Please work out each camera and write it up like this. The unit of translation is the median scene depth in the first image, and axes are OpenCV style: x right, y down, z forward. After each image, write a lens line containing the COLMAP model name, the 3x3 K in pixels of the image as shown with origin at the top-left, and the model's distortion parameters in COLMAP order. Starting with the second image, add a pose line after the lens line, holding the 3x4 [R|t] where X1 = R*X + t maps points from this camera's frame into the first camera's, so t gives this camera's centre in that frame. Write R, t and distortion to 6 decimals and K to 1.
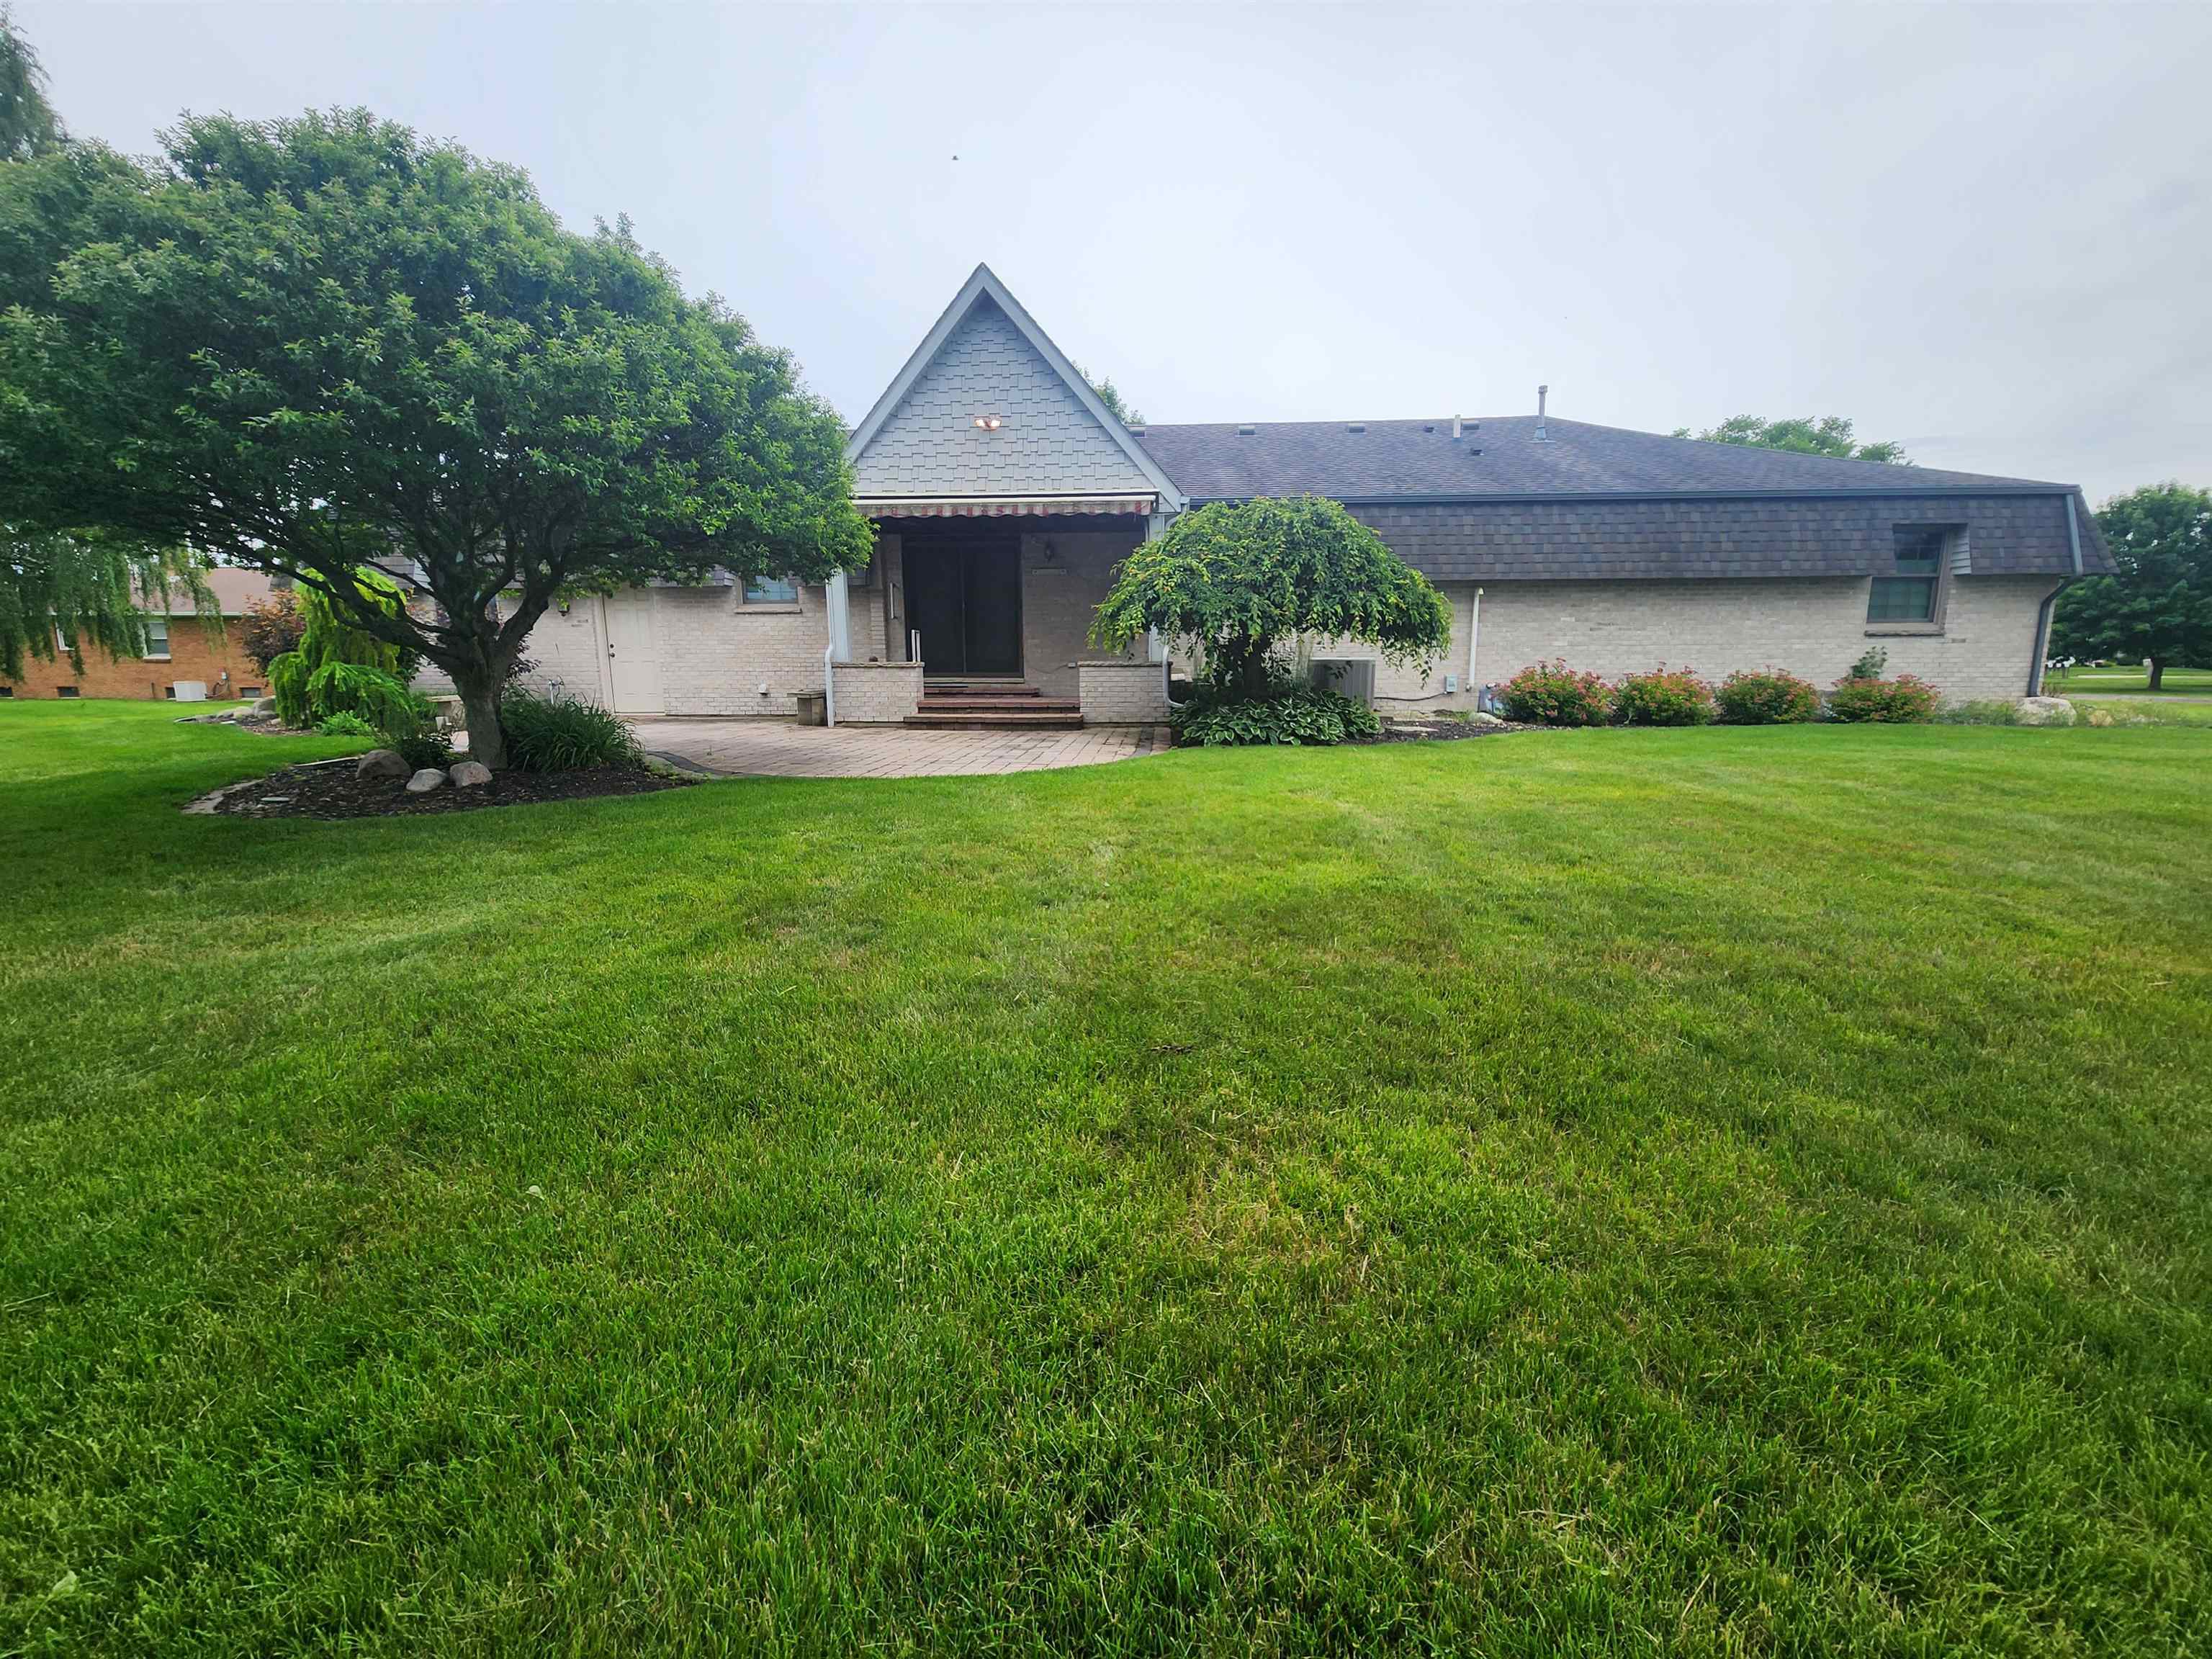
lens RADIAL K [[889.7, 0, 1109.9], [0, 889.7, 798.4], [0, 0, 1]] dist [0.001438, -0.000060]
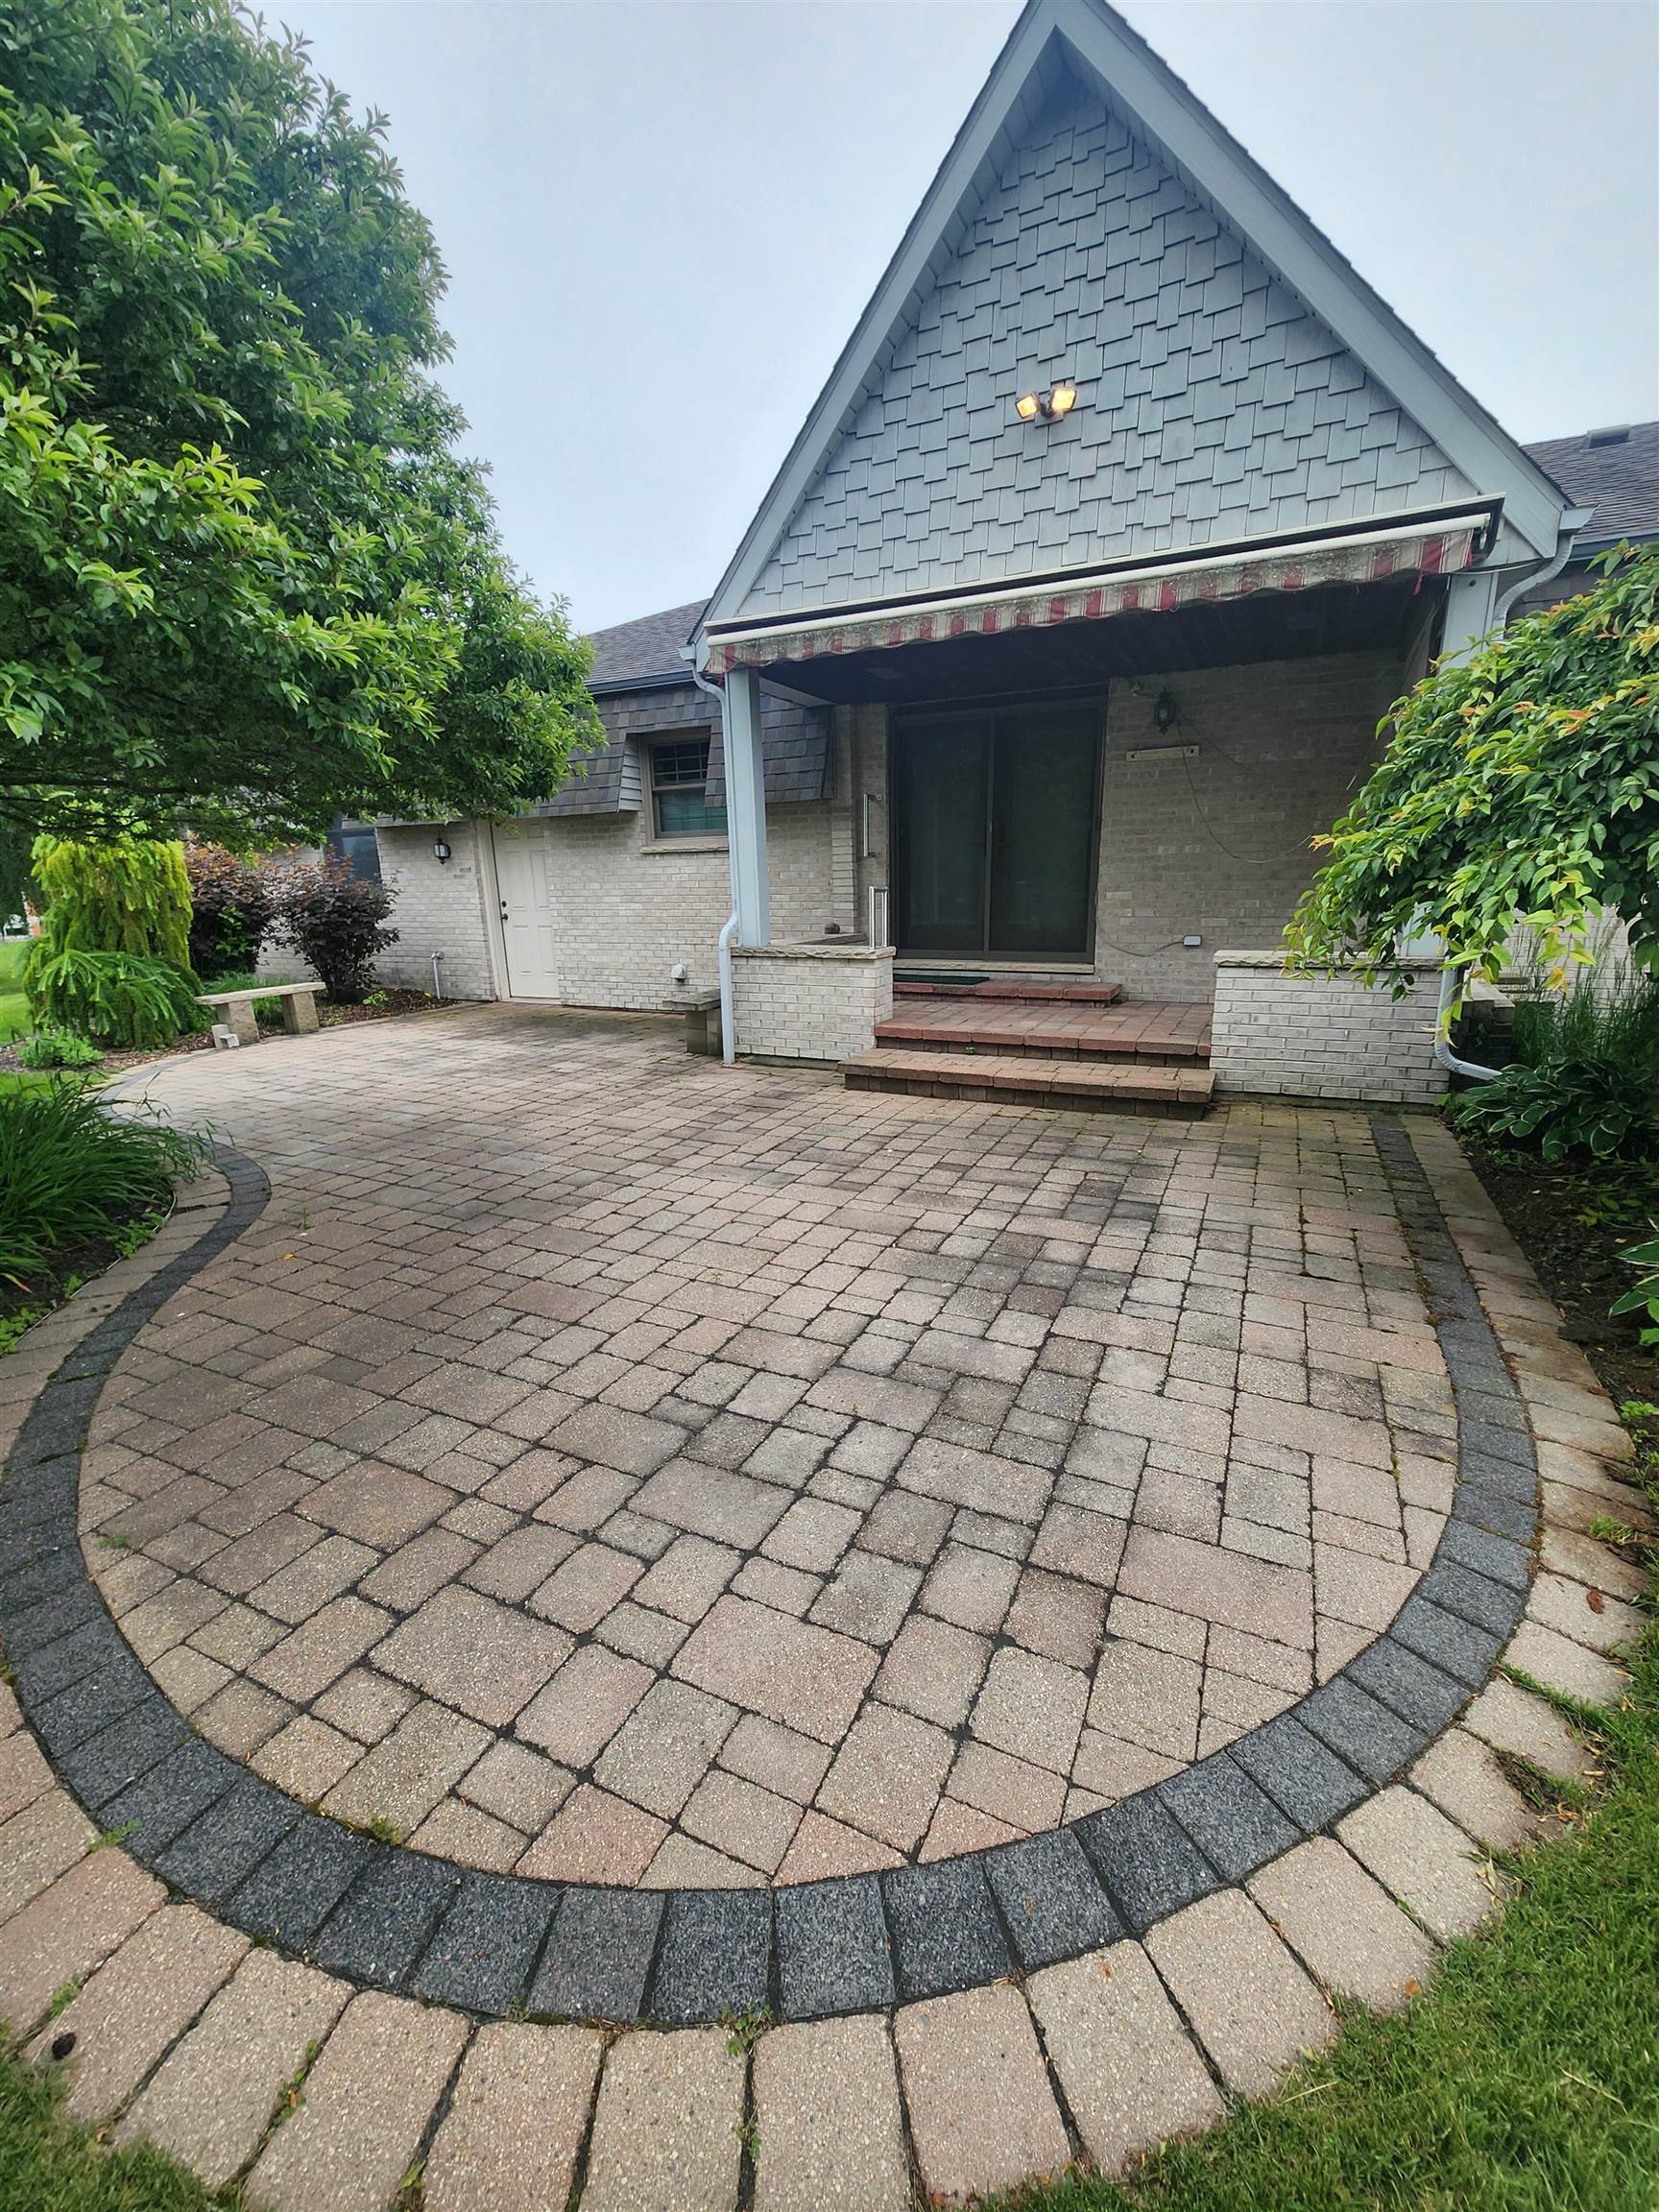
lens RADIAL K [[889.7, 0, 829.5], [0, 889.7, 1106.0], [0, 0, 1]] dist [0.001438, -0.000060]
pose [[0.921602, 0.081938, -0.379389, -0.039800], [-0.041899, 0.992754, 0.112627, -0.122231], [0.385868, -0.087901, 0.918357, 0.516361]]
